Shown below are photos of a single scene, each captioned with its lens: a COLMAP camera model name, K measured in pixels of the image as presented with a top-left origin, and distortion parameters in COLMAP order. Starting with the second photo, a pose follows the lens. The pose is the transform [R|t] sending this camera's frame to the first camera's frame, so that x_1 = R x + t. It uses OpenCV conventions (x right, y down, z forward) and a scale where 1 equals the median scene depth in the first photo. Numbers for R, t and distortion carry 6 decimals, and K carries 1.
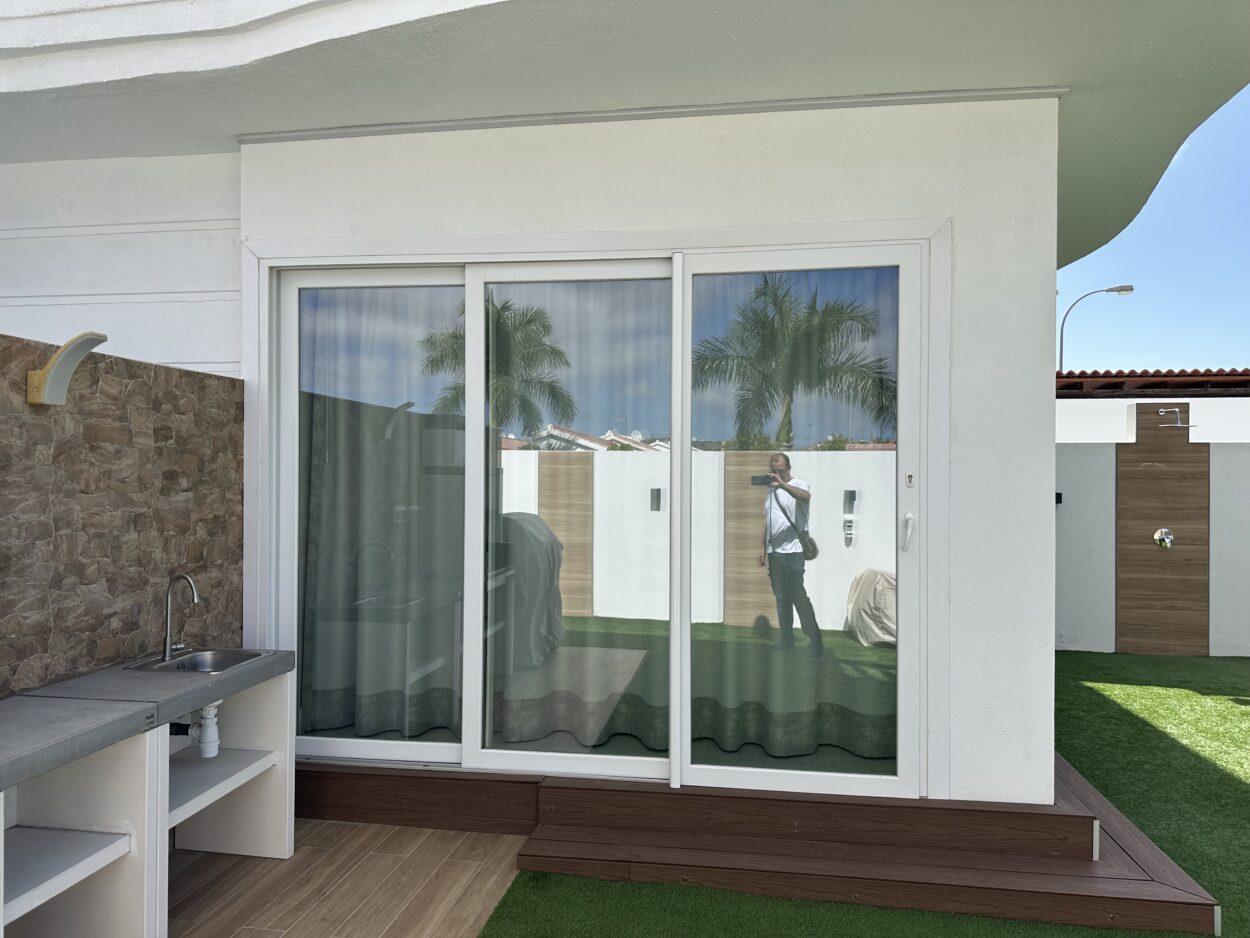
lens RADIAL K [[883.8, 0, 621.6], [0, 883.8, 480.4], [0, 0, 1]] dist [0.032891, -0.041611]
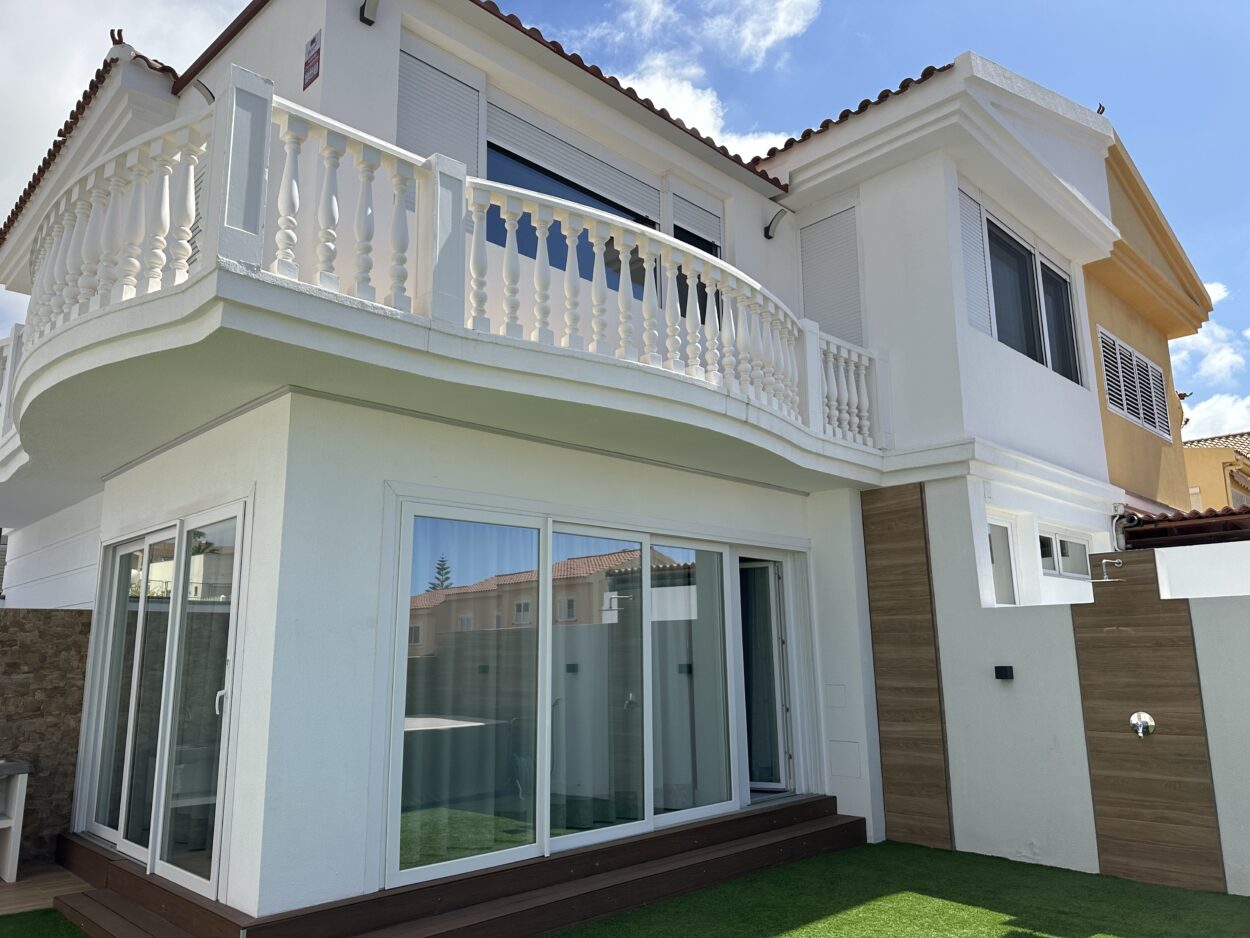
lens RADIAL K [[883.8, 0, 624.4], [0, 883.8, 476.7], [0, 0, 1]] dist [0.032891, -0.041611]
pose [[0.805428, -0.132049, -0.577797, 1.642095], [0.016123, 0.979386, -0.201353, 0.004110], [0.592475, 0.152860, 0.790954, 0.182965]]
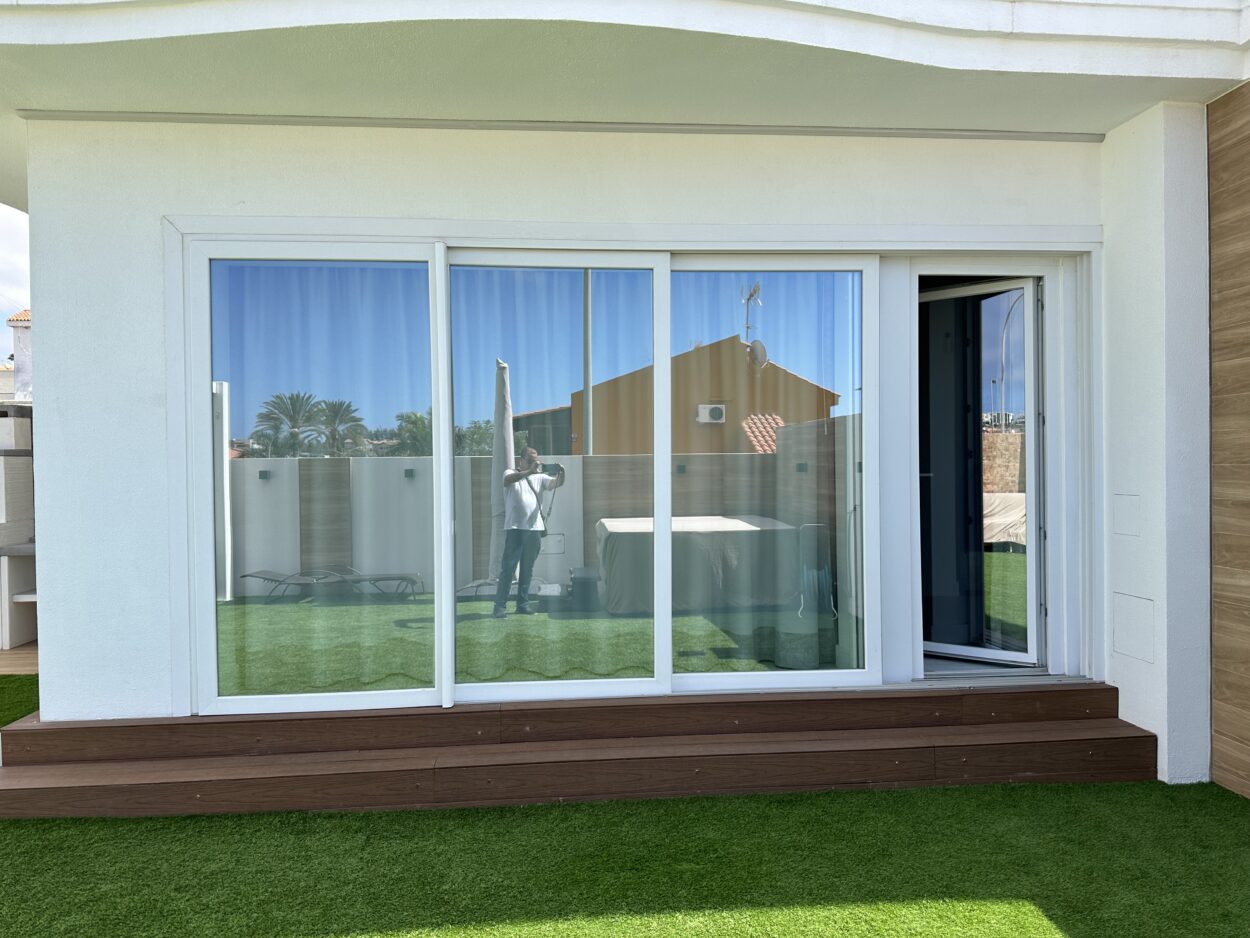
lens RADIAL K [[883.8, 0, 625.9], [0, 883.8, 479.6], [0, 0, 1]] dist [0.032891, -0.041611]
pose [[0.238586, 0.009053, -0.971079, 1.710997], [0.011500, 0.999860, 0.012146, 0.034581], [0.971053, -0.014066, 0.238448, 1.386503]]
